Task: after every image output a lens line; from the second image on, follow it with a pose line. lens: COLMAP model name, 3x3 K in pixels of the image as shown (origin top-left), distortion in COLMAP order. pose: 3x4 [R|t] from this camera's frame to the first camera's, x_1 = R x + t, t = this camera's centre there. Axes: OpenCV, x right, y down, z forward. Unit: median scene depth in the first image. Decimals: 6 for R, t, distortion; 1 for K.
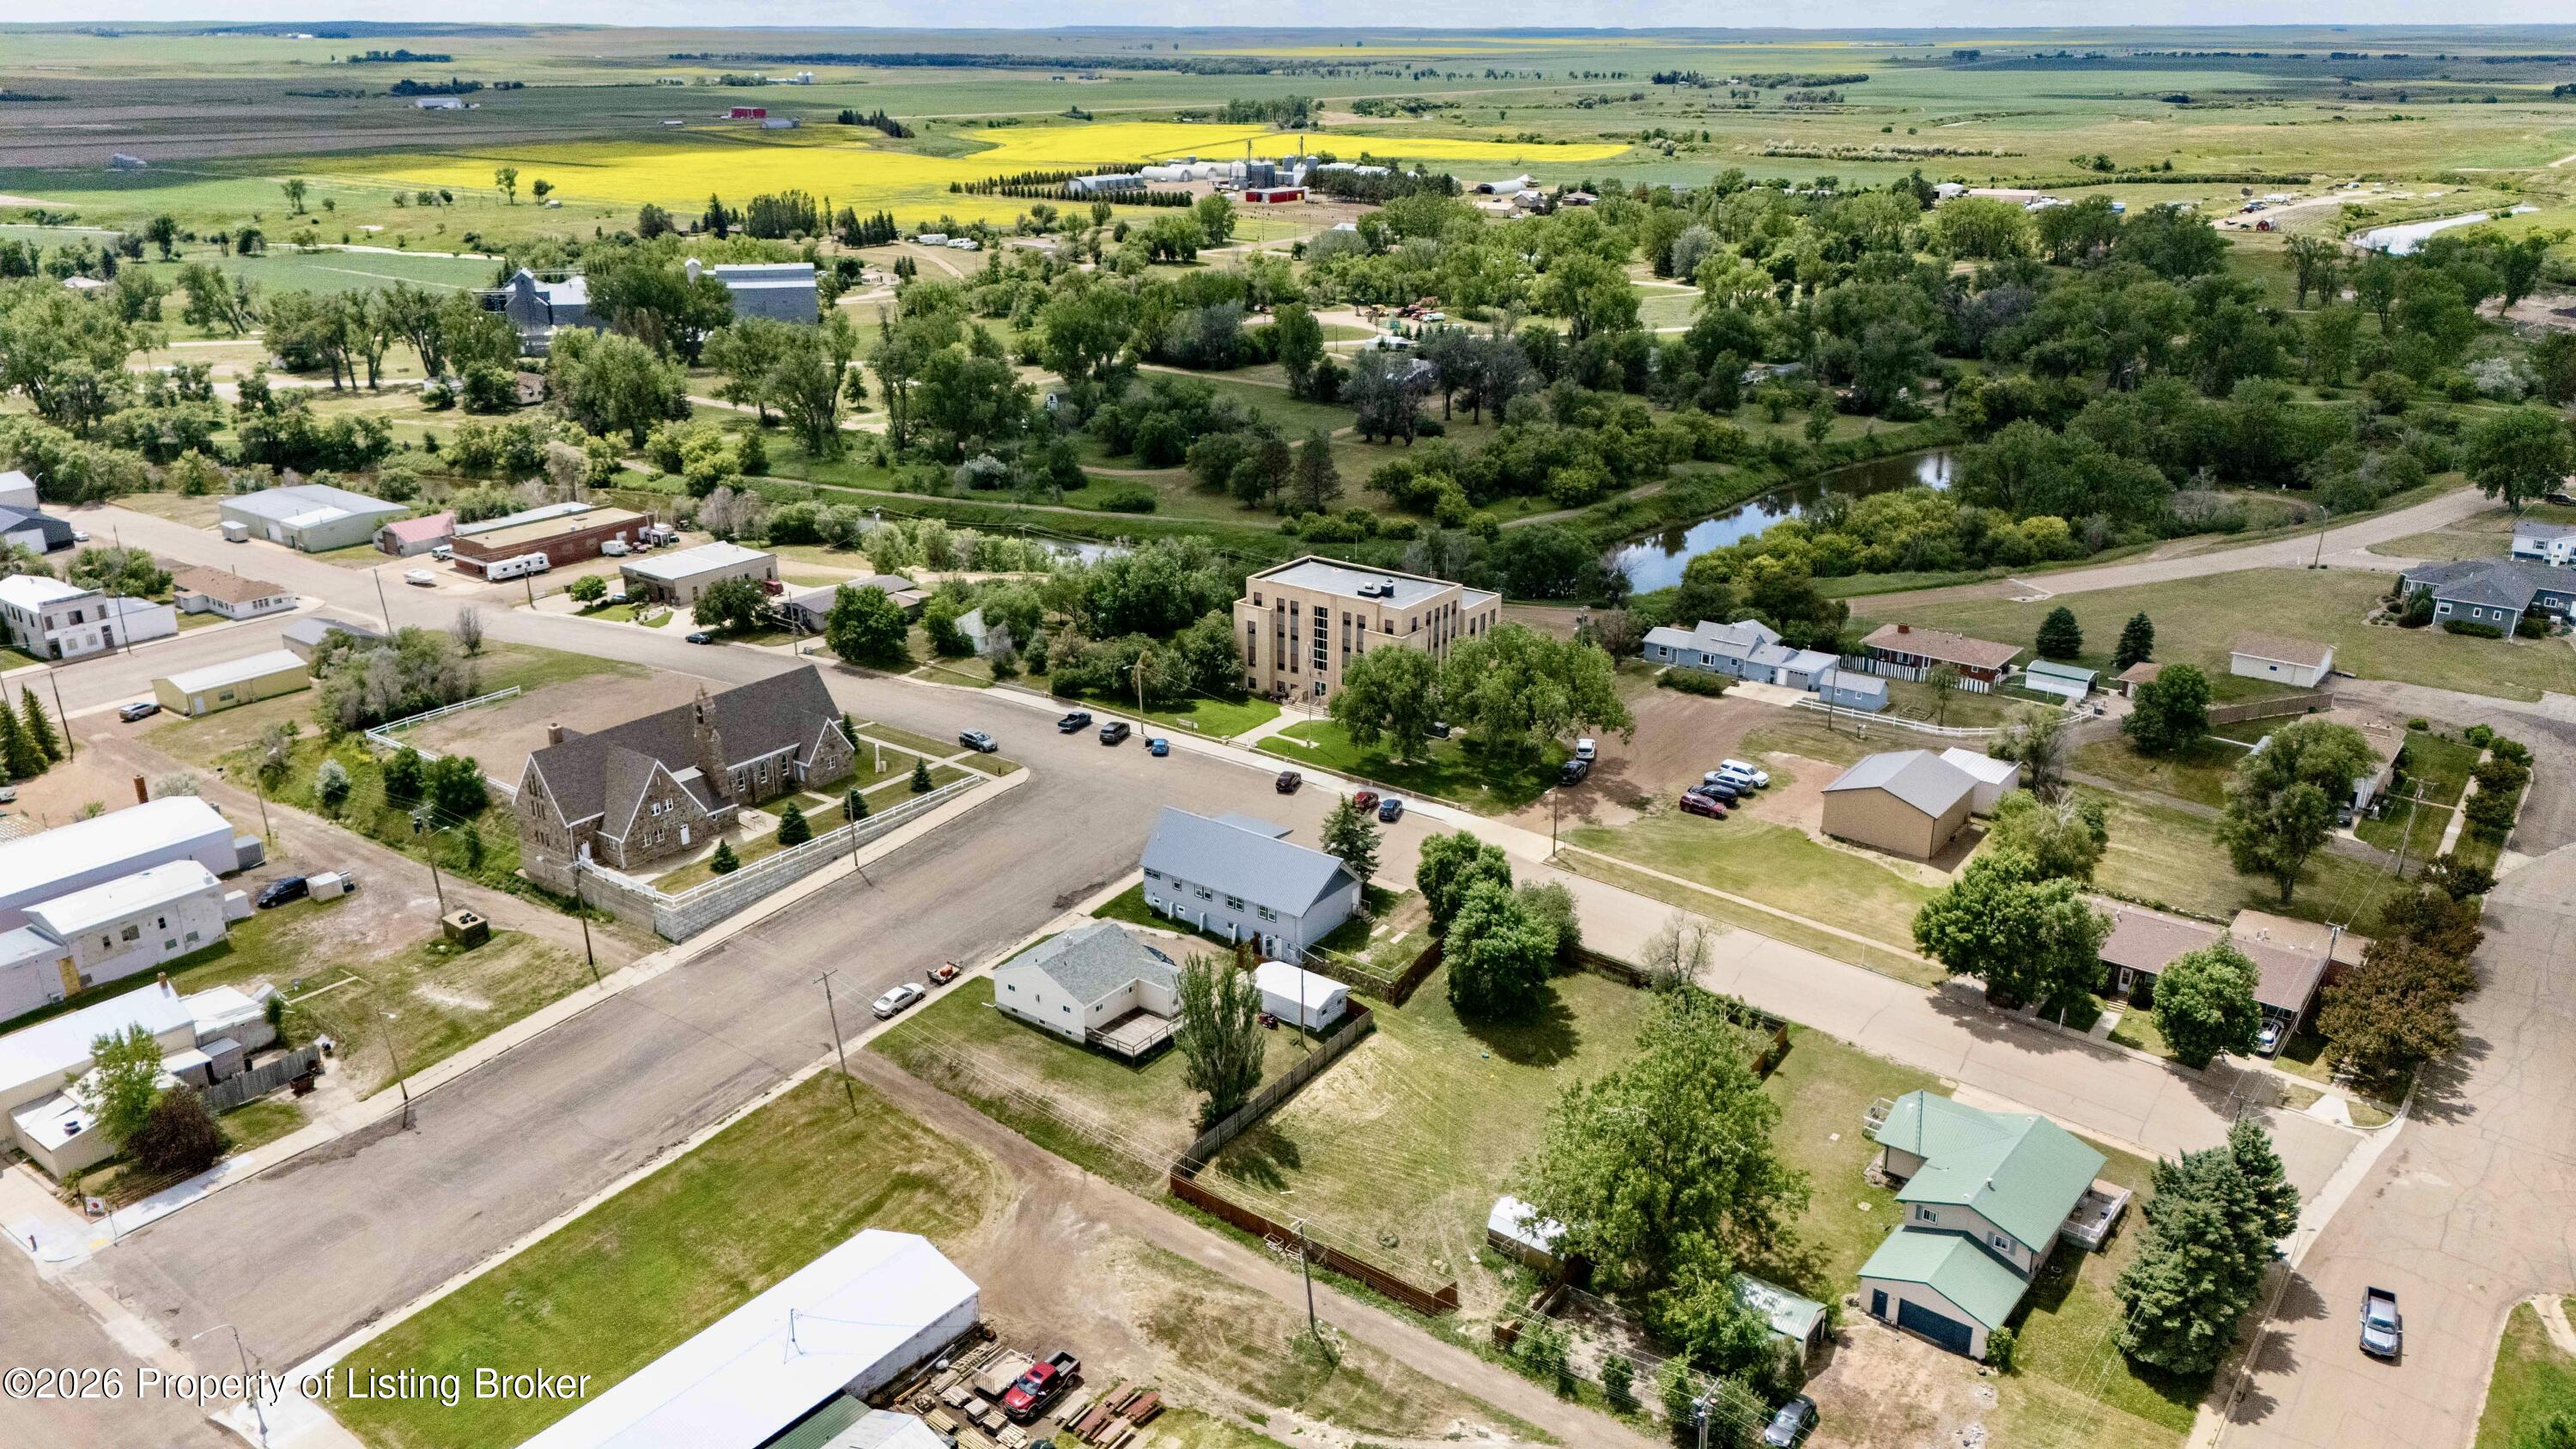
lens RADIAL K [[1891.3, 0, 1284.9], [0, 1891.3, 728.4], [0, 0, 1]] dist [0.080014, -0.075778]
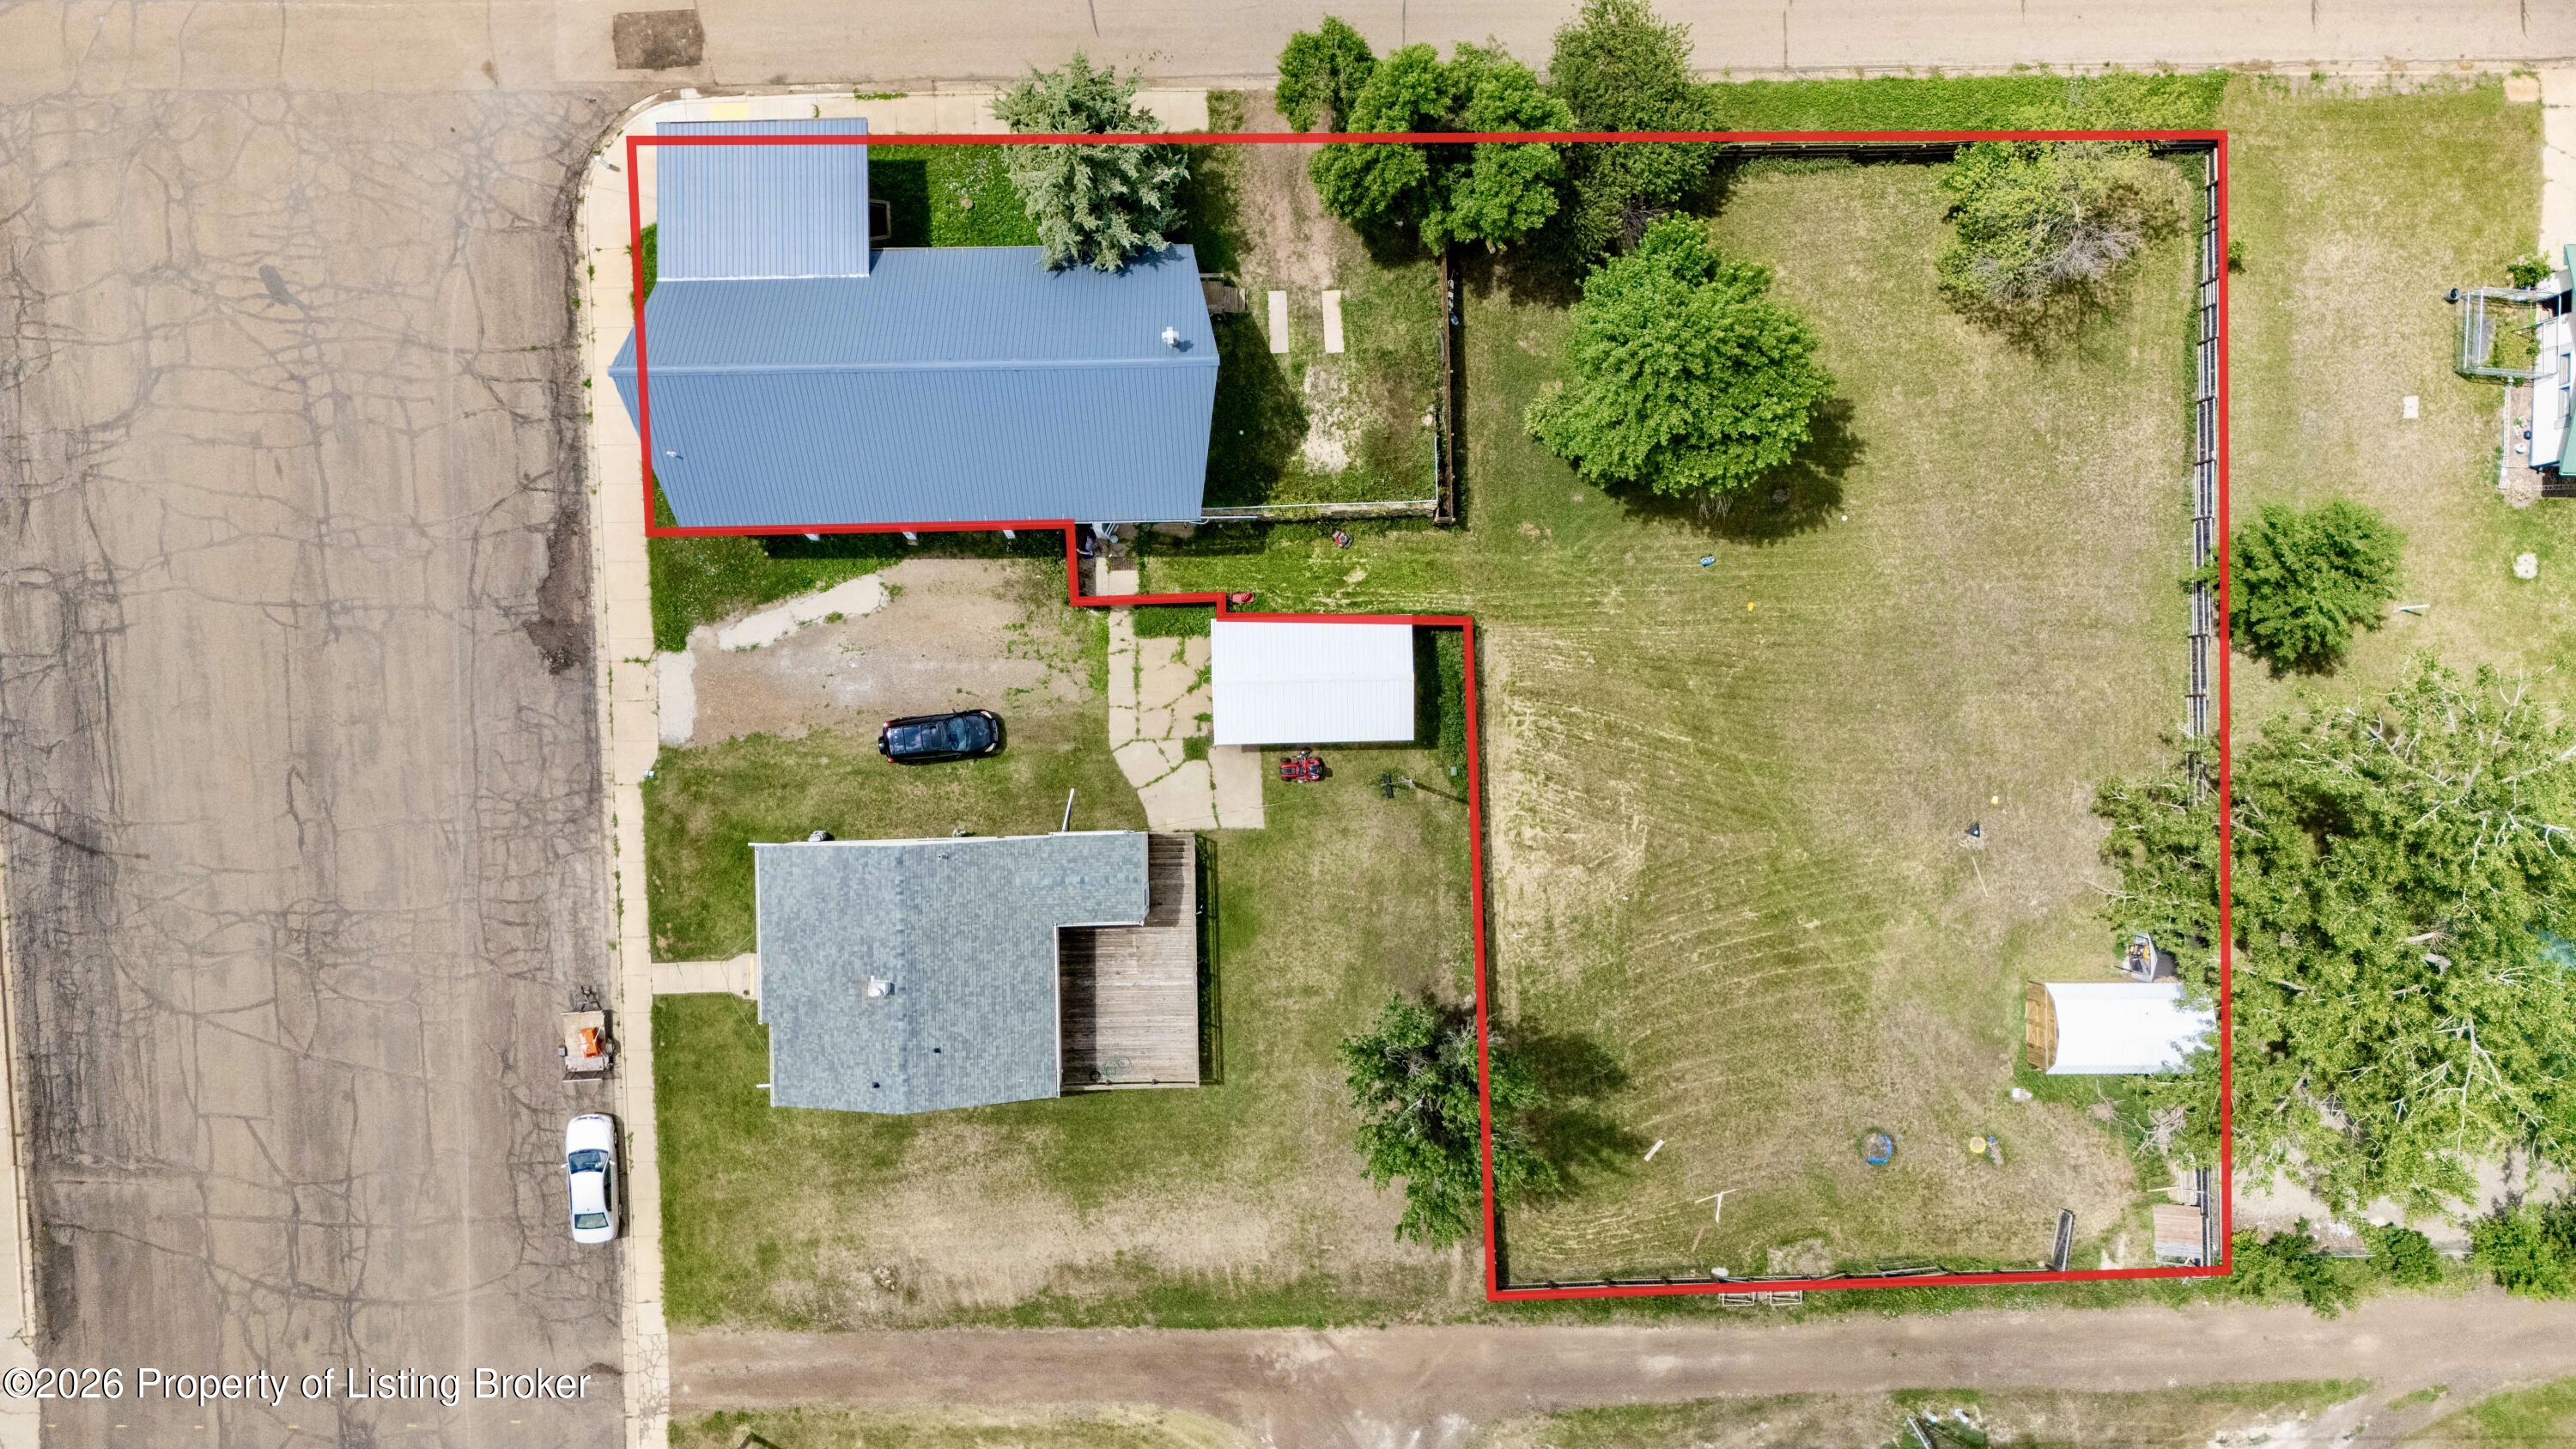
lens RADIAL K [[1891.3, 0, 1292.7], [0, 1891.3, 733.4], [0, 0, 1]] dist [0.080014, -0.075778]
pose [[0.784425, -0.620223, -0.000839, -0.004528], [0.215815, 0.271683, 0.937876, -0.277975], [-0.581464, -0.735875, 0.346969, 0.810168]]
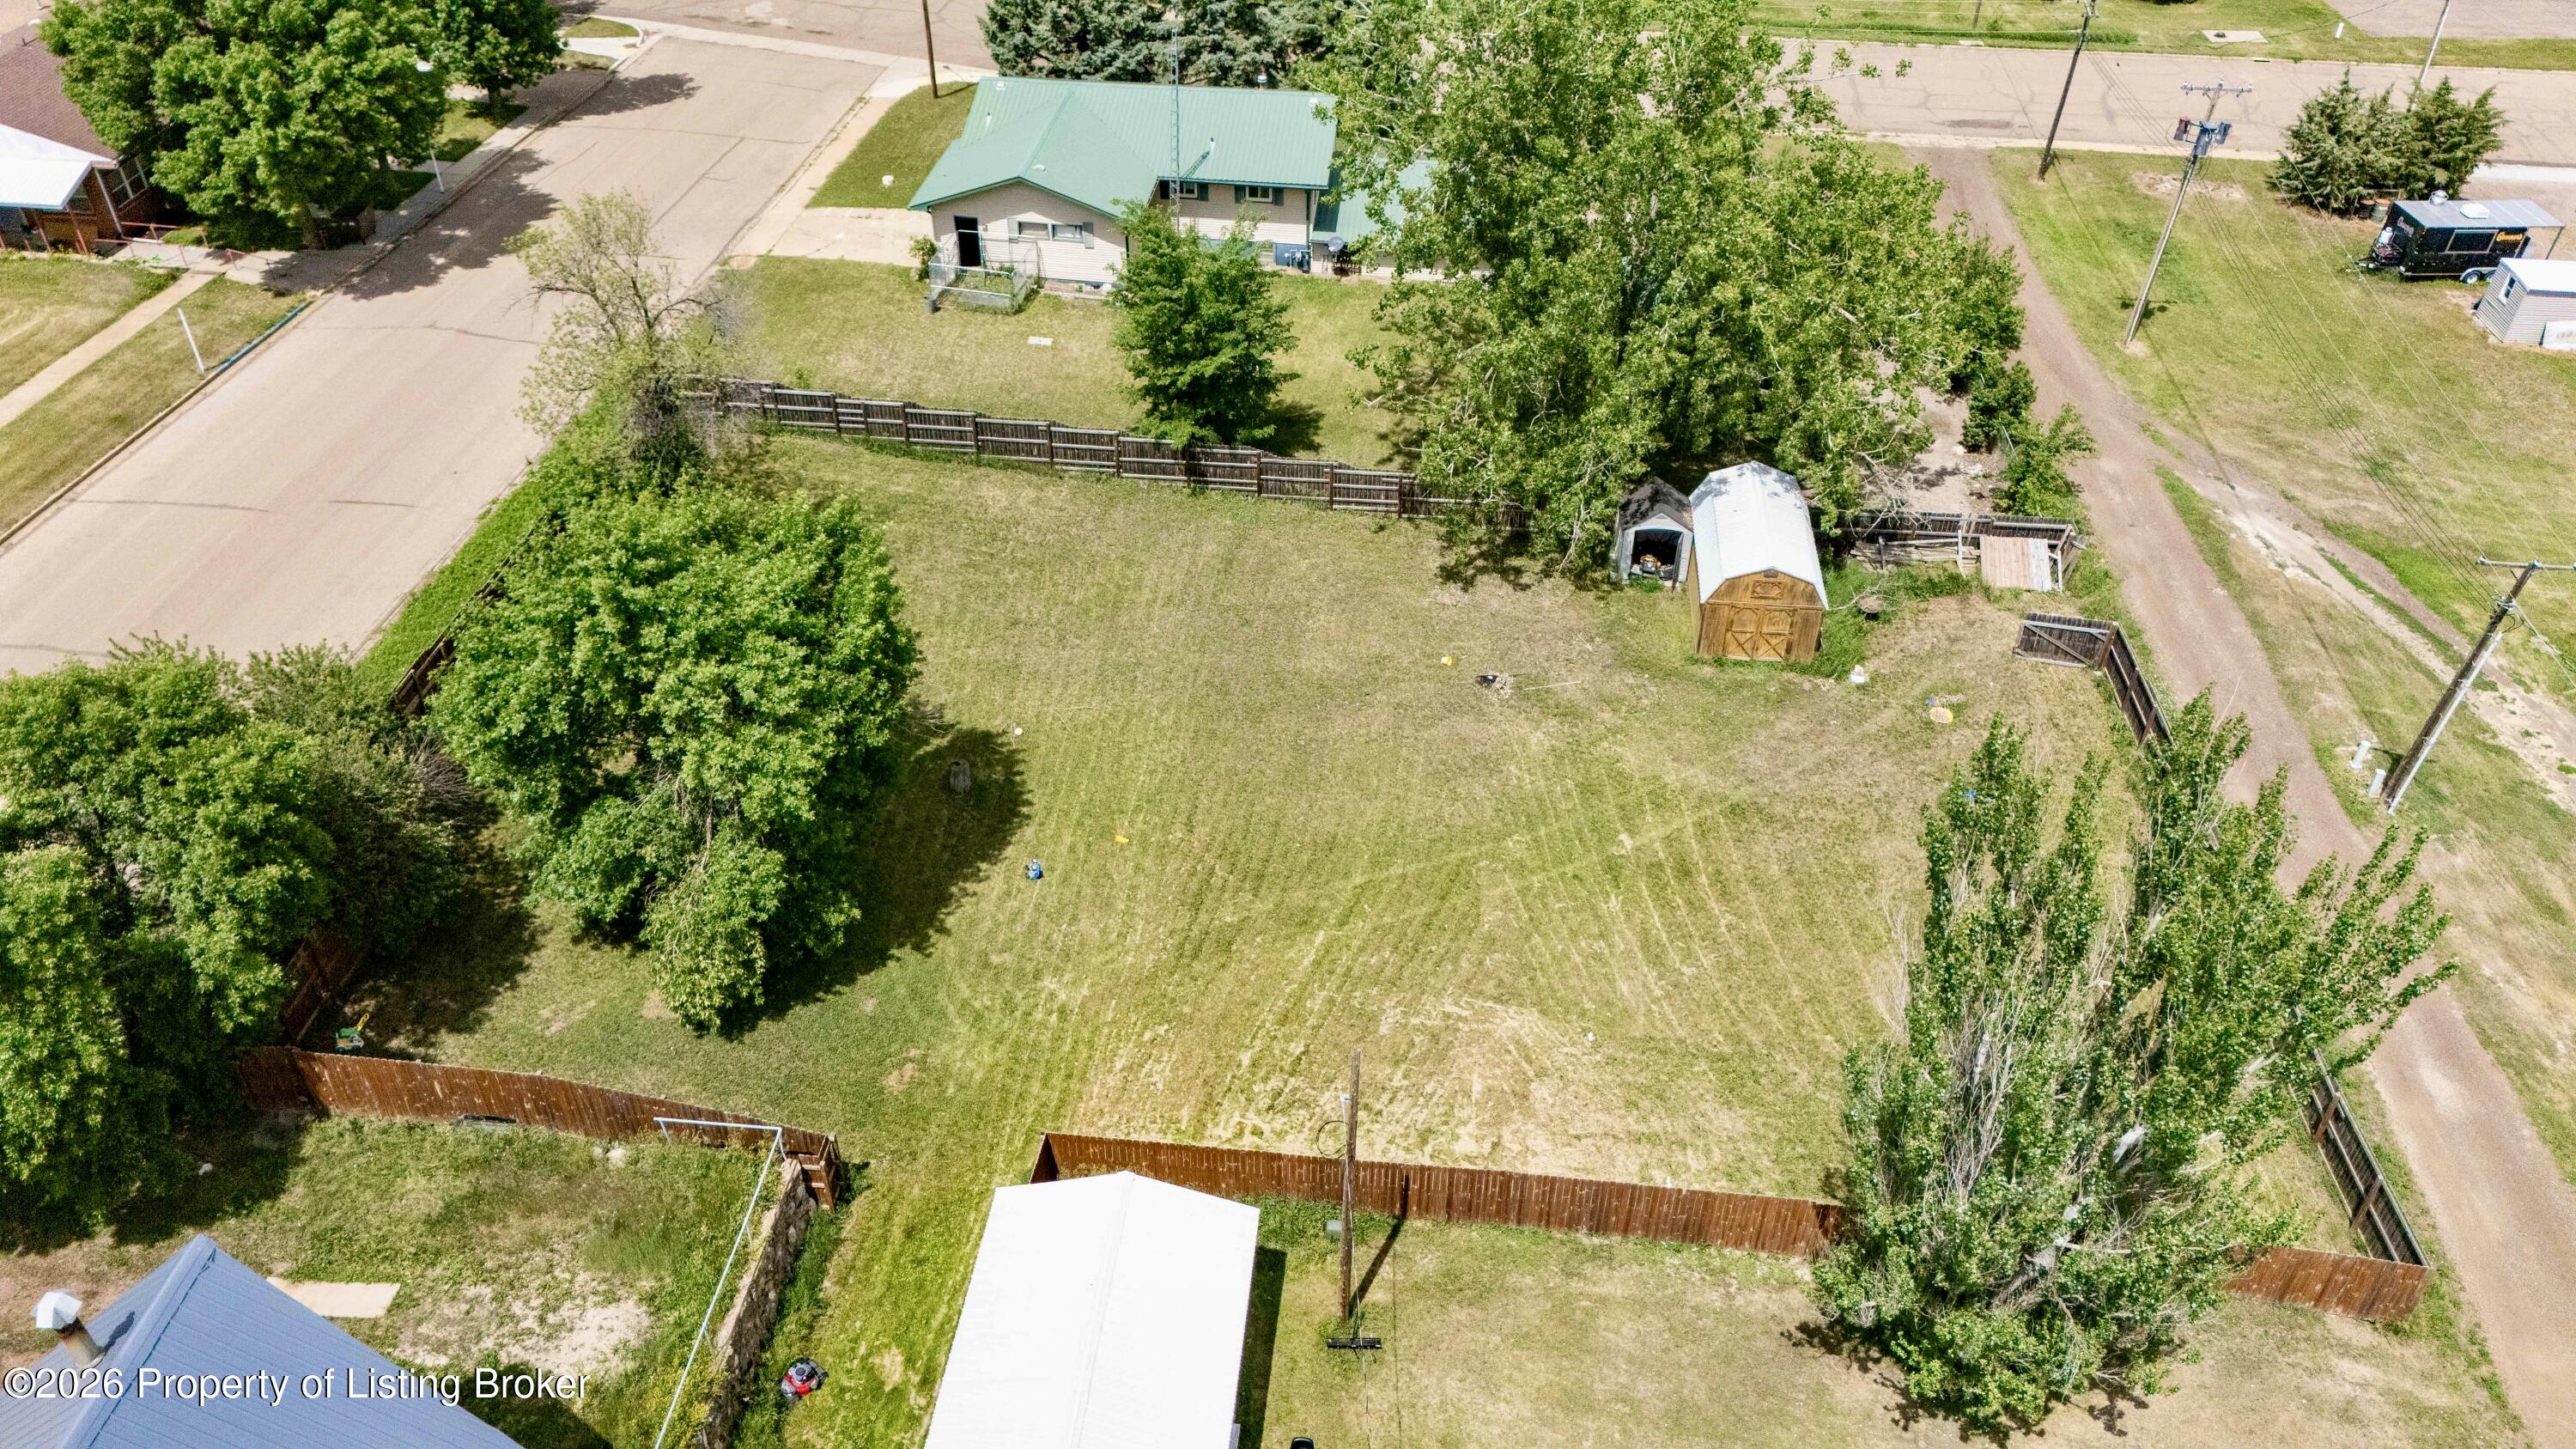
lens RADIAL K [[1891.3, 0, 1295.3], [0, 1891.3, 728.1], [0, 0, 1]] dist [0.080014, -0.075778]
pose [[-0.527039, -0.522471, 0.670264, -0.097561], [0.291534, 0.629682, 0.720075, -0.041399], [-0.798272, 0.574913, -0.179549, 0.948865]]
